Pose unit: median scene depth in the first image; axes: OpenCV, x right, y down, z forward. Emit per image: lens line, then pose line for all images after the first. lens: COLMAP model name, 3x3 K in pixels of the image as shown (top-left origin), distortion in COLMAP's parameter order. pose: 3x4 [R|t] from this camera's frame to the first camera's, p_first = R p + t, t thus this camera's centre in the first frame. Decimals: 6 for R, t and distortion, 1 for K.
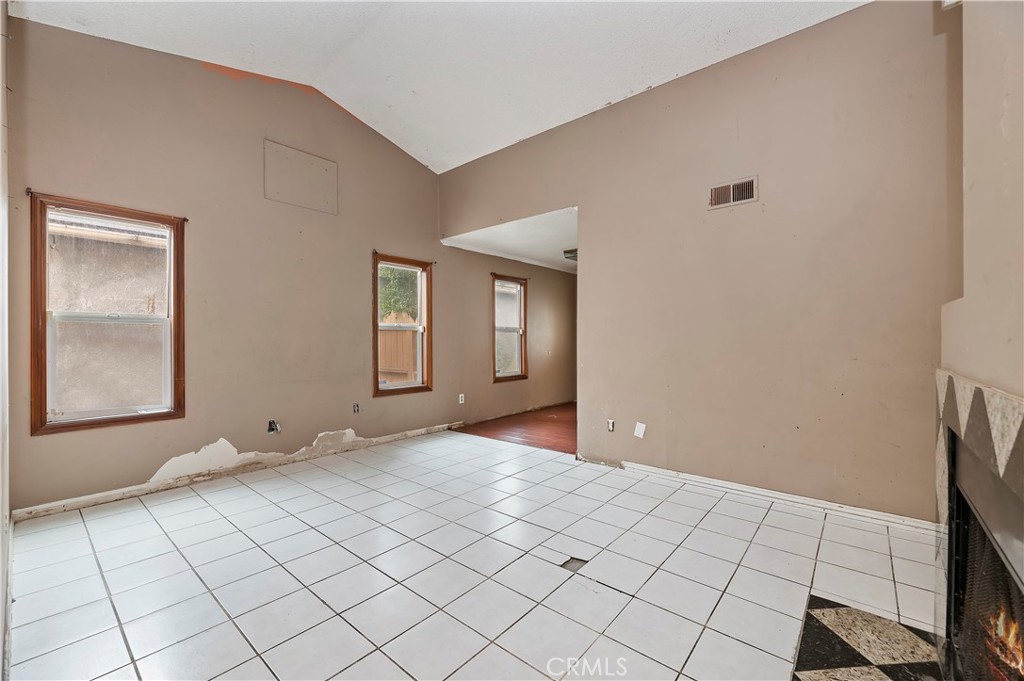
lens RADIAL K [[416.6, 0, 515.2], [0, 416.6, 338.4], [0, 0, 1]] dist [-0.001434, -0.000124]
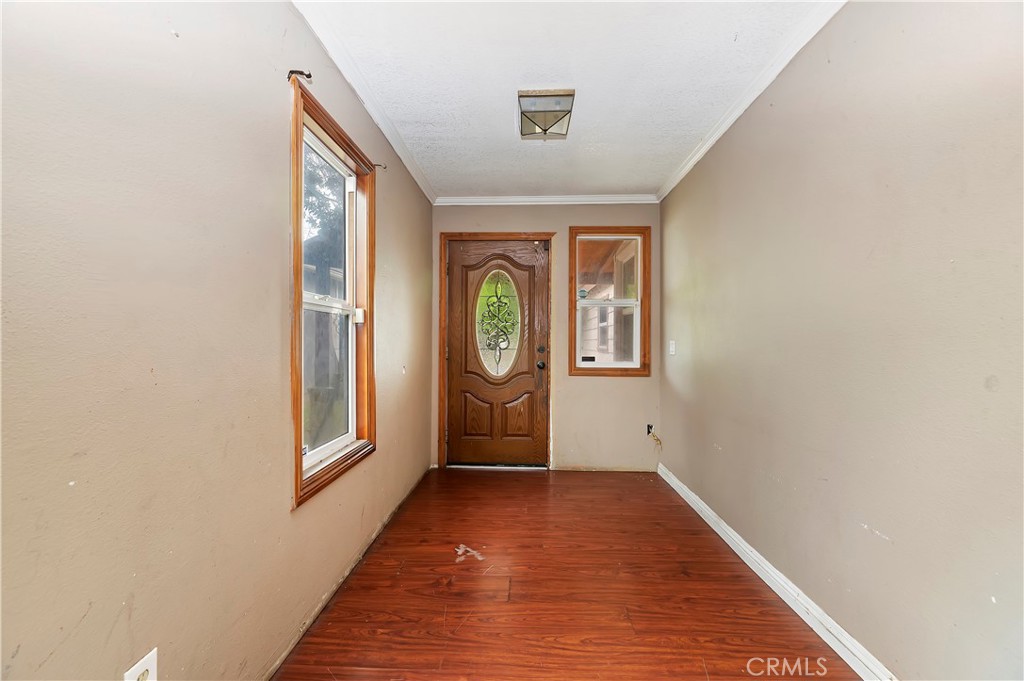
lens RADIAL K [[416.6, 0, 515.2], [0, 416.6, 338.4], [0, 0, 1]] dist [-0.001434, -0.000124]
pose [[0.780834, 0.011100, 0.624639, -0.095901], [-0.009037, 0.999938, -0.006472, 0.002468], [-0.624673, -0.000591, 0.780886, 0.661321]]
